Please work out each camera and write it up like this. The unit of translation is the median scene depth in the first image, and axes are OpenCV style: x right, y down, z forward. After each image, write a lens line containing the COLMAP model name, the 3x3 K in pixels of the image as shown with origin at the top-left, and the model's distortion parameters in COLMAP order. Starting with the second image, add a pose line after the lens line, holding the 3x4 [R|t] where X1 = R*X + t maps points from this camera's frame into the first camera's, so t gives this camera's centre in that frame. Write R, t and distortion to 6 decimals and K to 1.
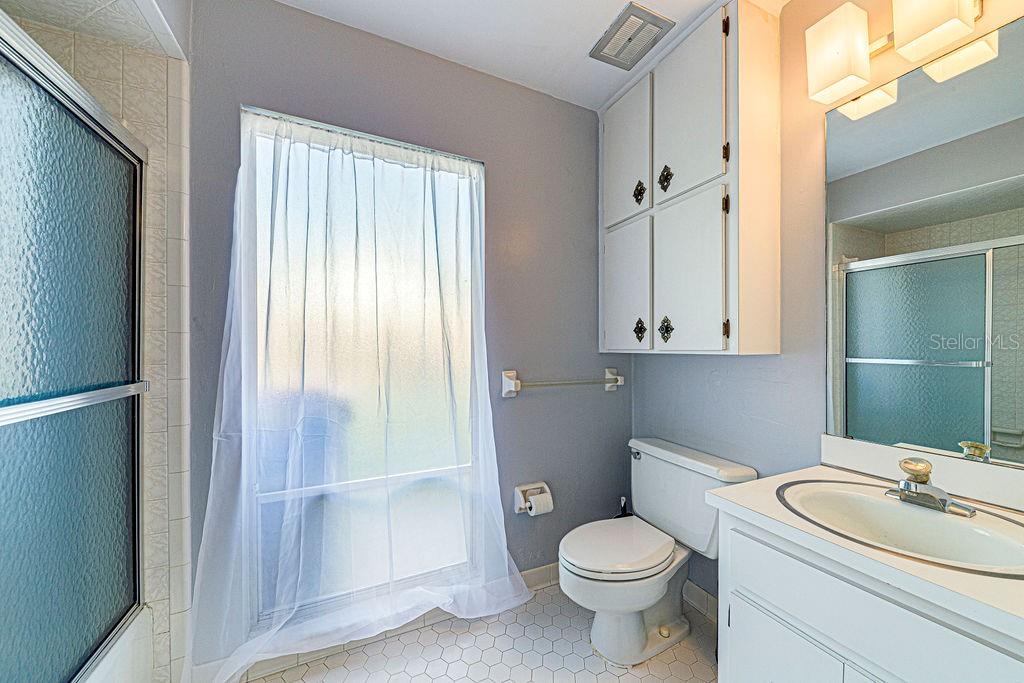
lens RADIAL K [[352.9, 0, 508.7], [0, 352.9, 344.7], [0, 0, 1]] dist [0.006126, -0.000552]
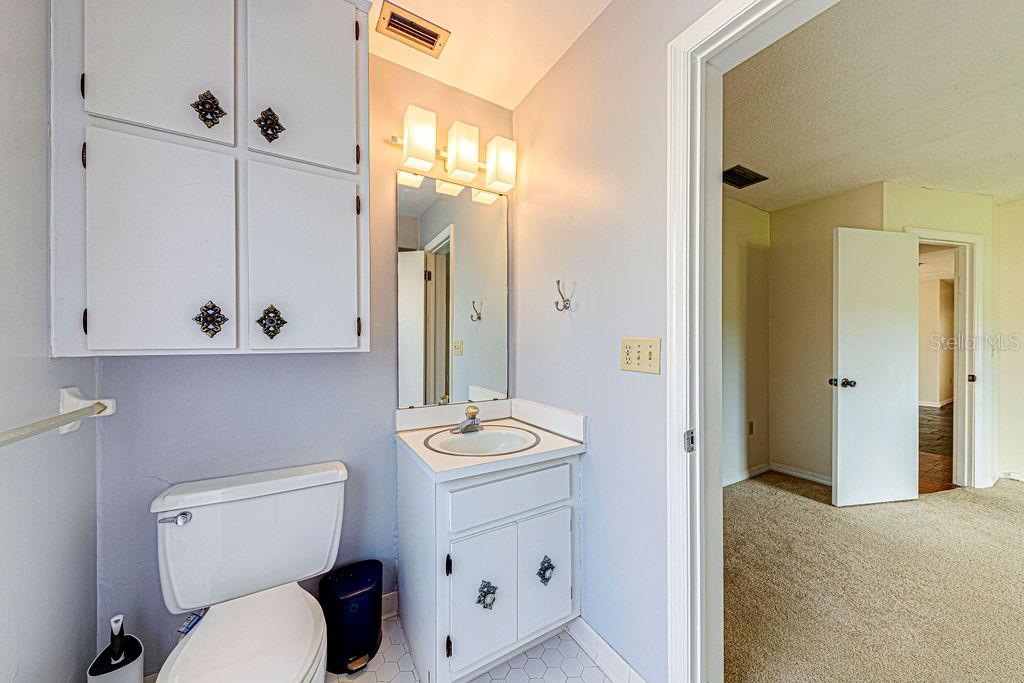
lens RADIAL K [[352.9, 0, 510.8], [0, 352.9, 343.1], [0, 0, 1]] dist [0.006126, -0.000552]
pose [[-0.097879, 0.002482, 0.995195, -0.346636], [-0.004443, 0.999986, -0.002931, 0.002314], [-0.995188, -0.004708, -0.097867, 0.518407]]
